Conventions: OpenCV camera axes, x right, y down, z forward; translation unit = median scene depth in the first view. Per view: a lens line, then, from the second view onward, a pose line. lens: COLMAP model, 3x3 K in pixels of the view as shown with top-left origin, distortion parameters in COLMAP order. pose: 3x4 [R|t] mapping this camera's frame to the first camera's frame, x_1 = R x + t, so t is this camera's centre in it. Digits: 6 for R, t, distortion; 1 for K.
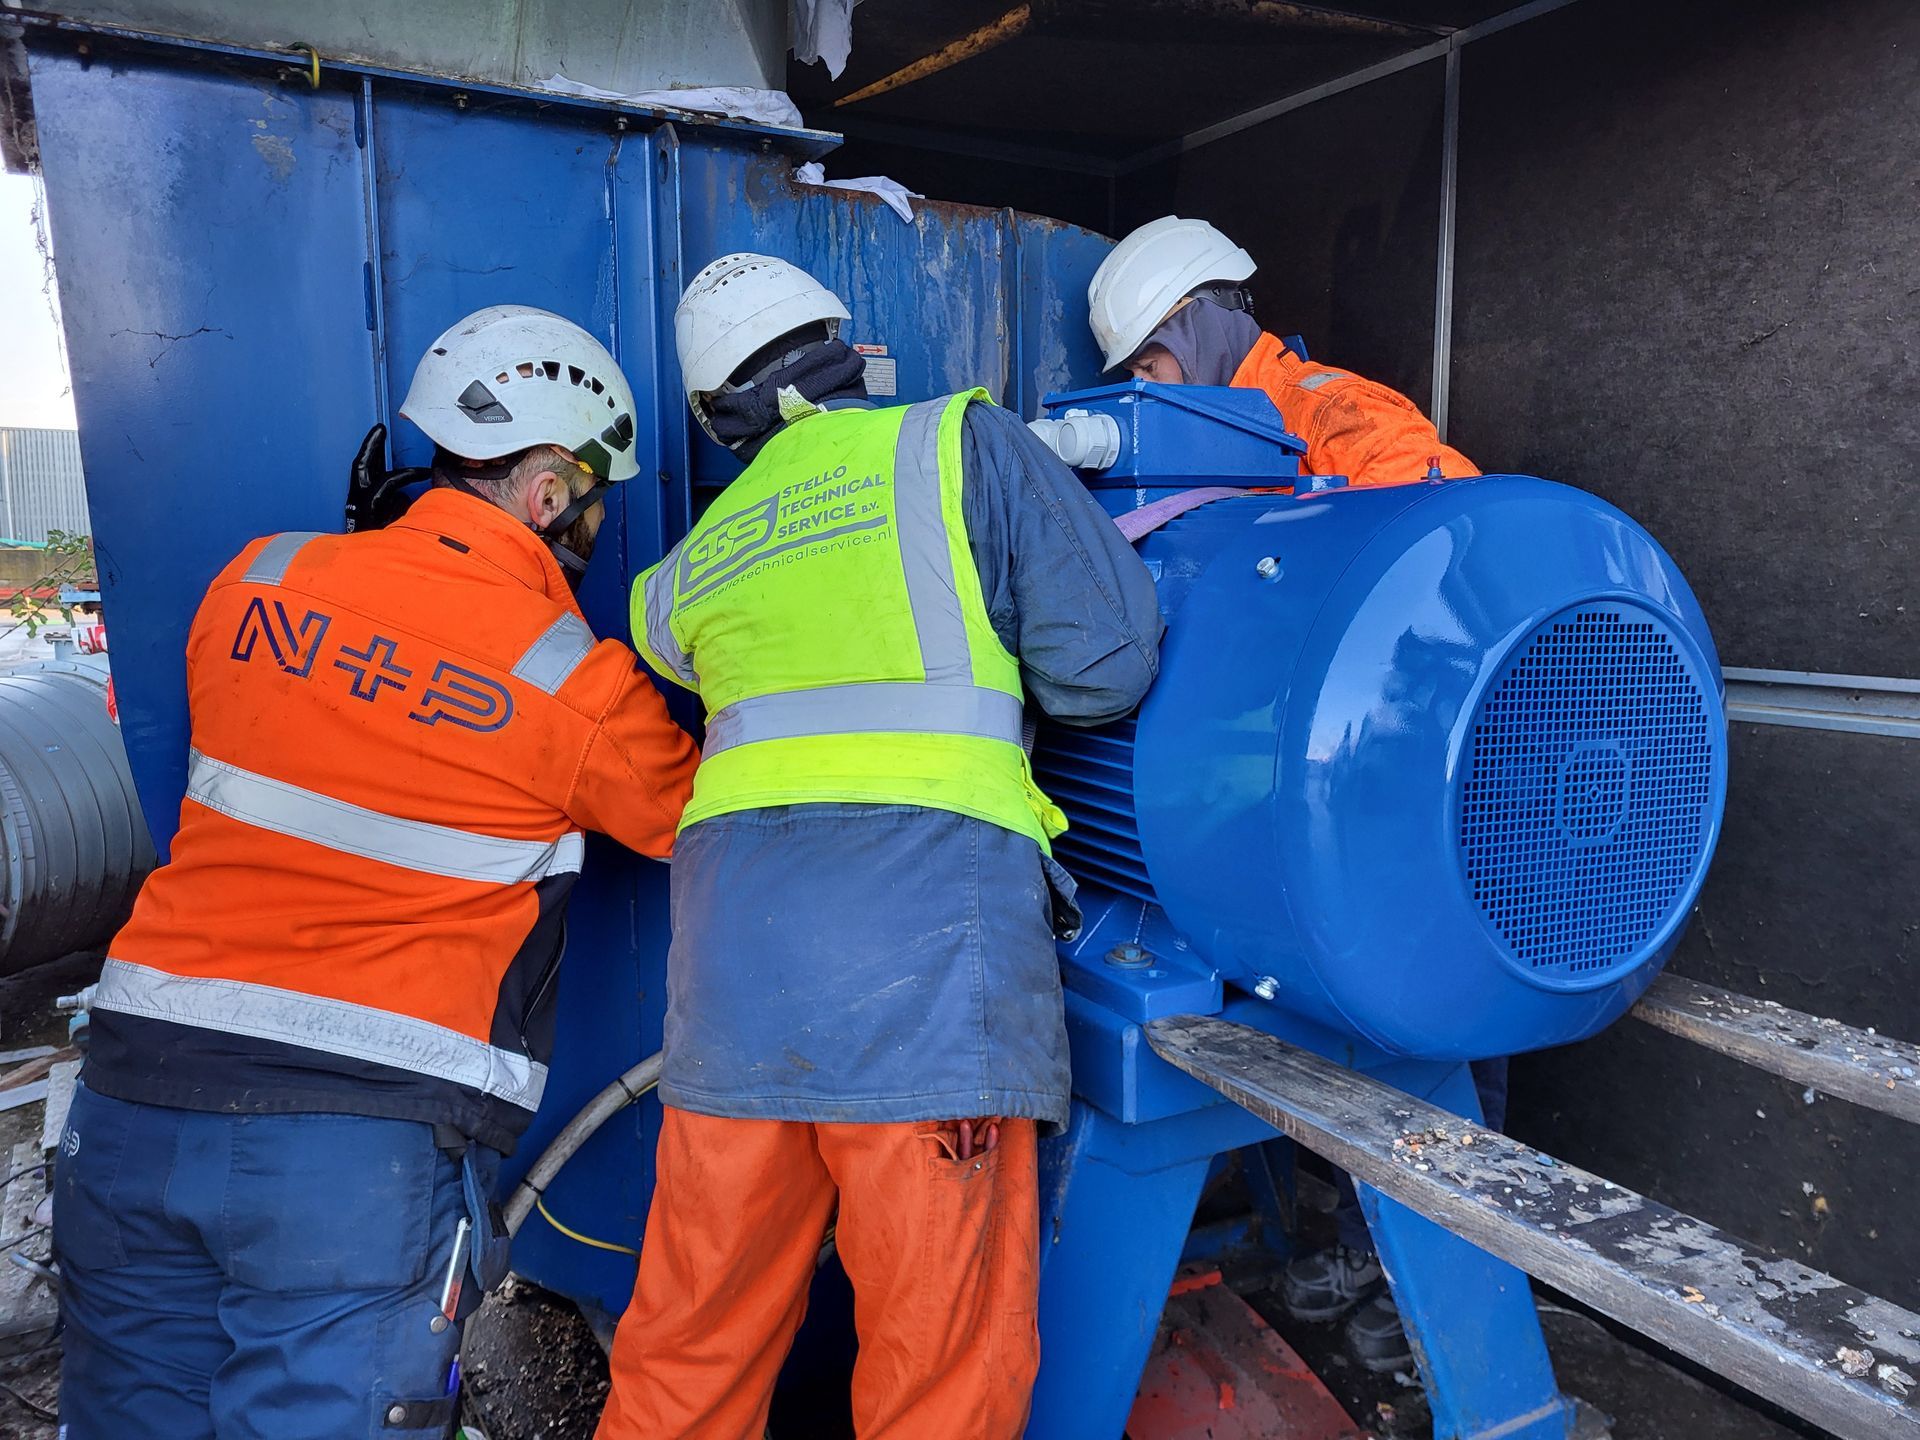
lens RADIAL K [[1440.1, 0, 974.5], [0, 1440.1, 705.9], [0, 0, 1]] dist [0.062120, -0.048008]
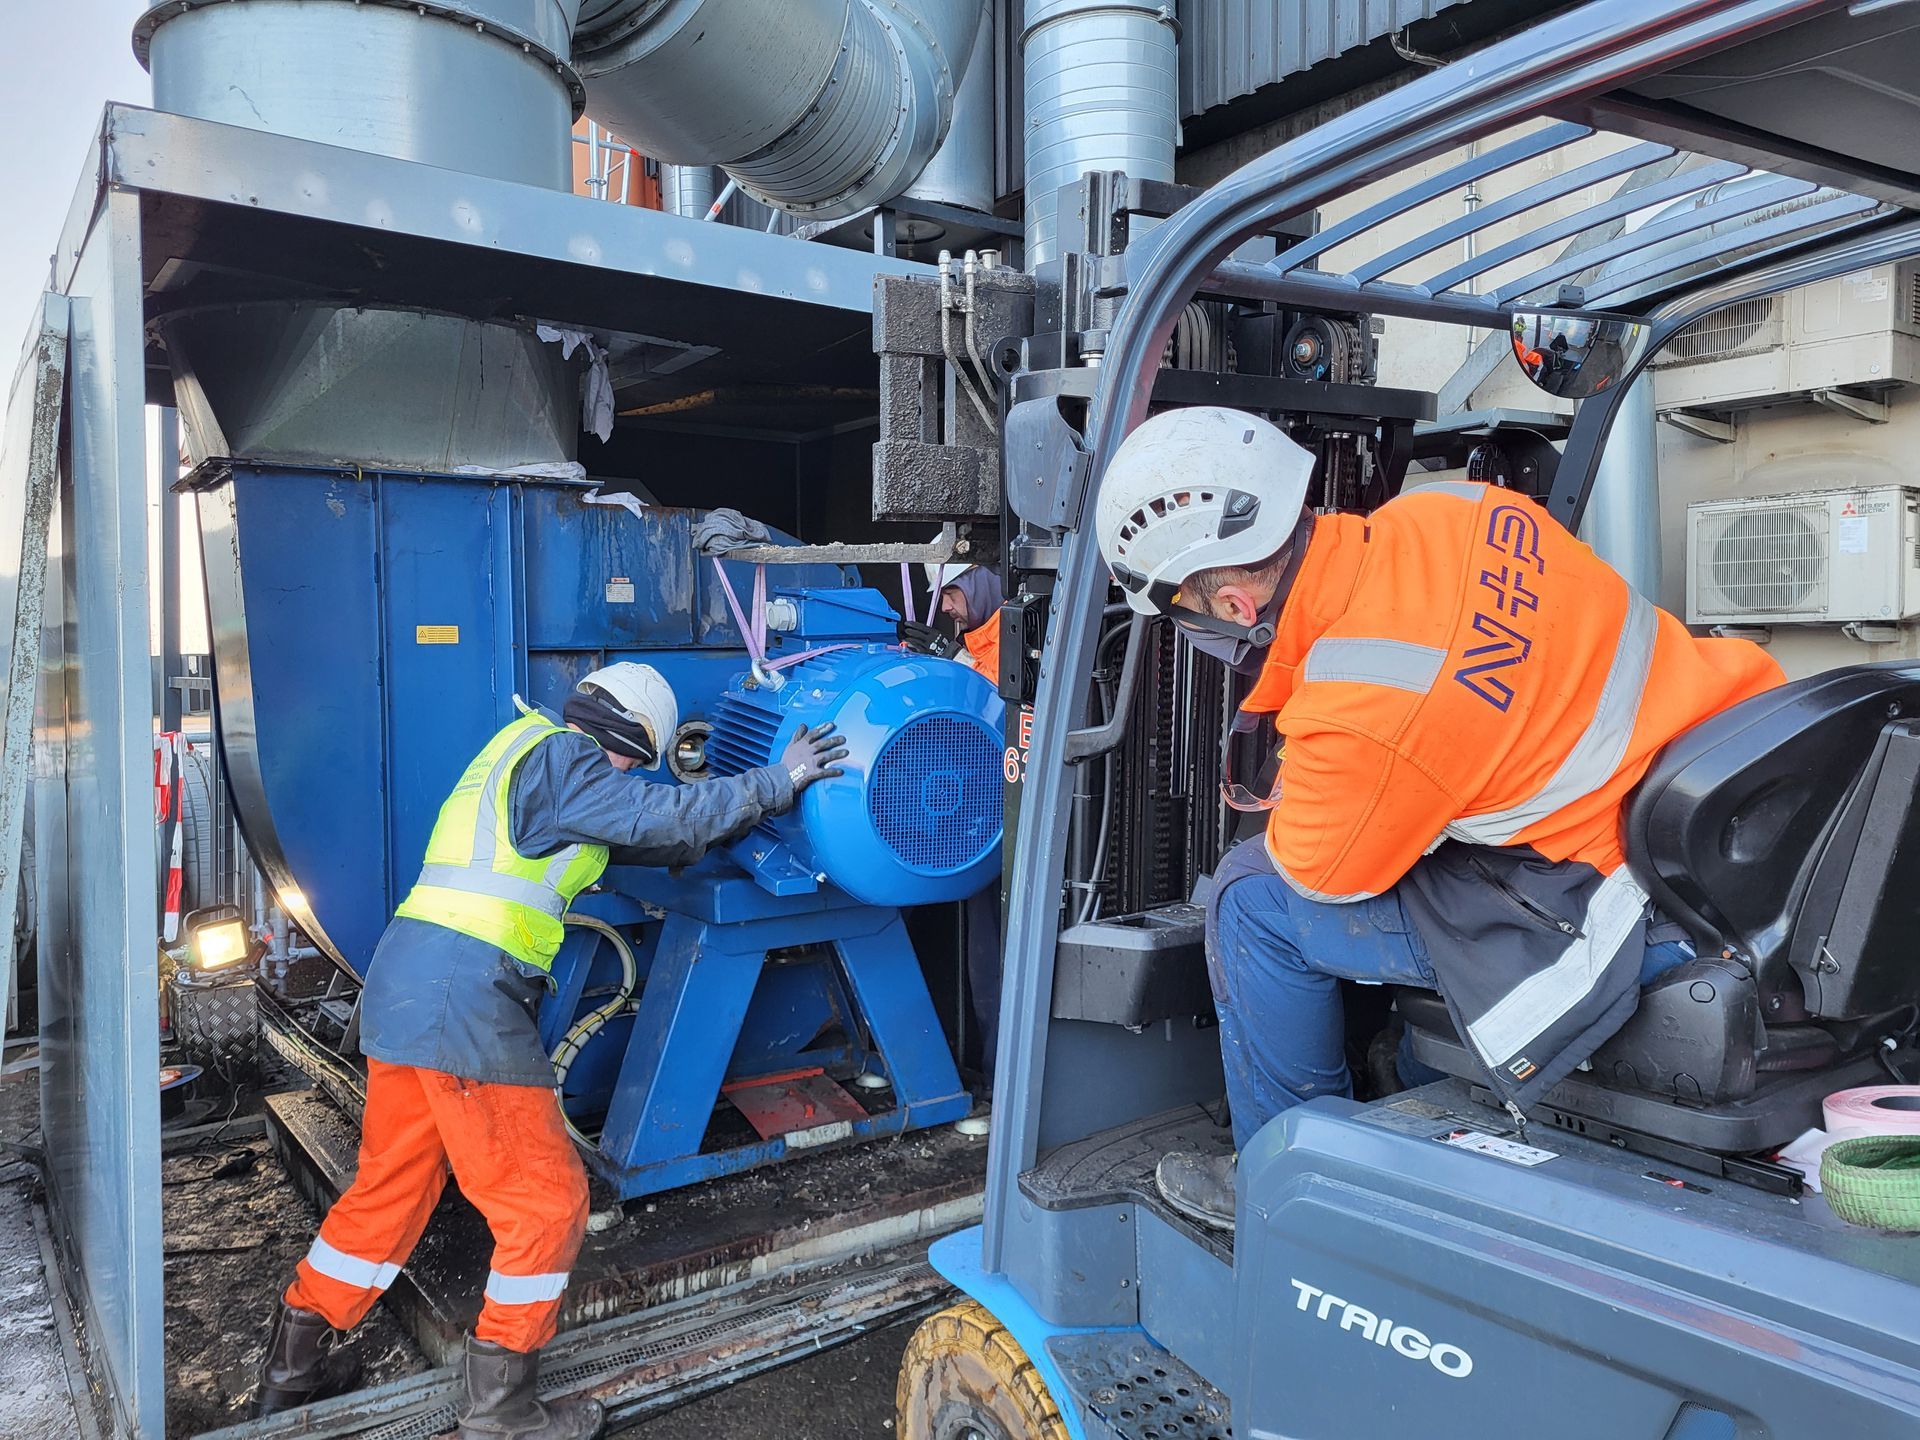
lens RADIAL K [[1440.1, 0, 951.9], [0, 1440.1, 706.7], [0, 0, 1]] dist [0.062120, -0.048008]
pose [[0.995978, -0.010492, 0.088976, 0.205447], [0.017108, 0.997117, -0.073930, 0.085152], [-0.087944, 0.075155, 0.993286, -1.018533]]
